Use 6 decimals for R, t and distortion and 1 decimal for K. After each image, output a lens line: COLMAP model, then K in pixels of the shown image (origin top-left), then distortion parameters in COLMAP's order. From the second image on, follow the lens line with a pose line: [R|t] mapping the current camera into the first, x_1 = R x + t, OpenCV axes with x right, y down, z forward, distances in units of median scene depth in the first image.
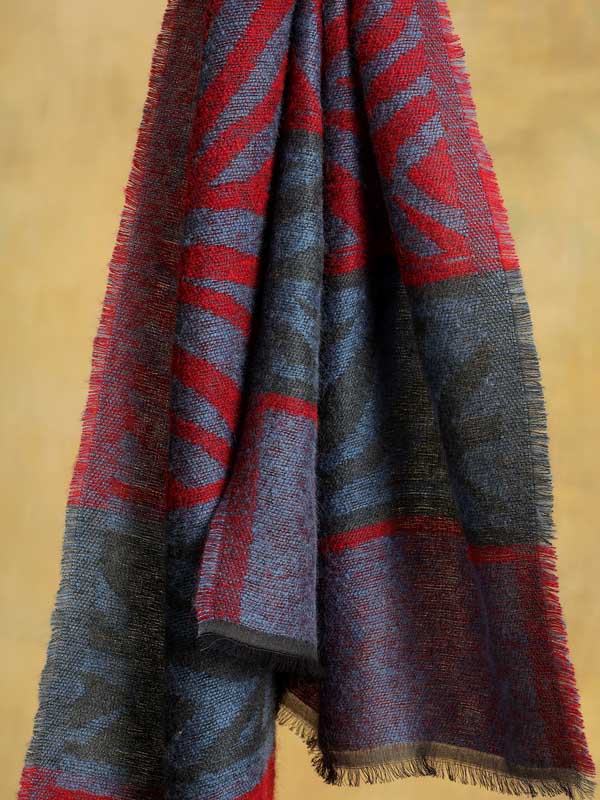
lens RADIAL K [[2368.1, 0, 300.0], [0, 2368.1, 400.0], [0, 0, 1]] dist [-0.052792, 0.021809]
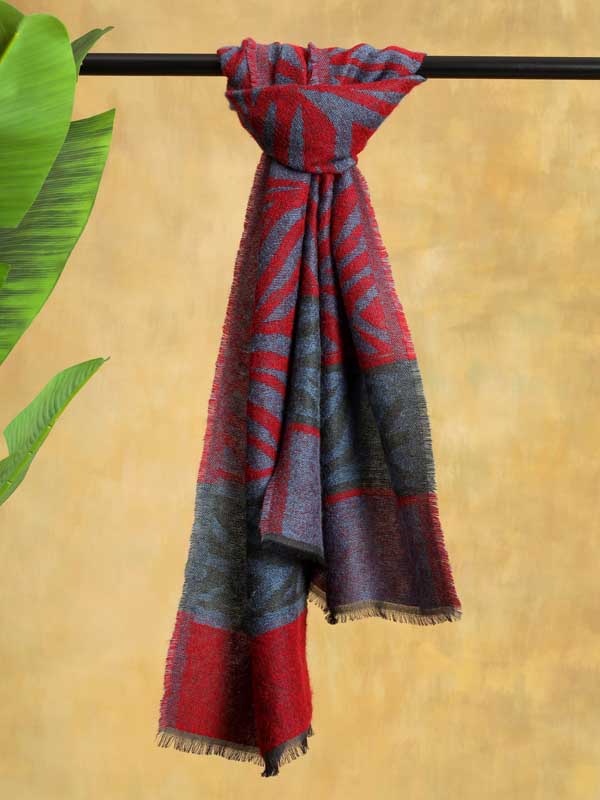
lens RADIAL K [[1730.9, 0, 300.0], [0, 1730.9, 400.0], [0, 0, 1]] dist [-0.027505, -0.118460]
pose [[0.998364, -0.027496, -0.050142, 0.065800], [0.023247, 0.996242, -0.083433, 0.100229], [0.052248, 0.082131, 0.995251, -0.475408]]
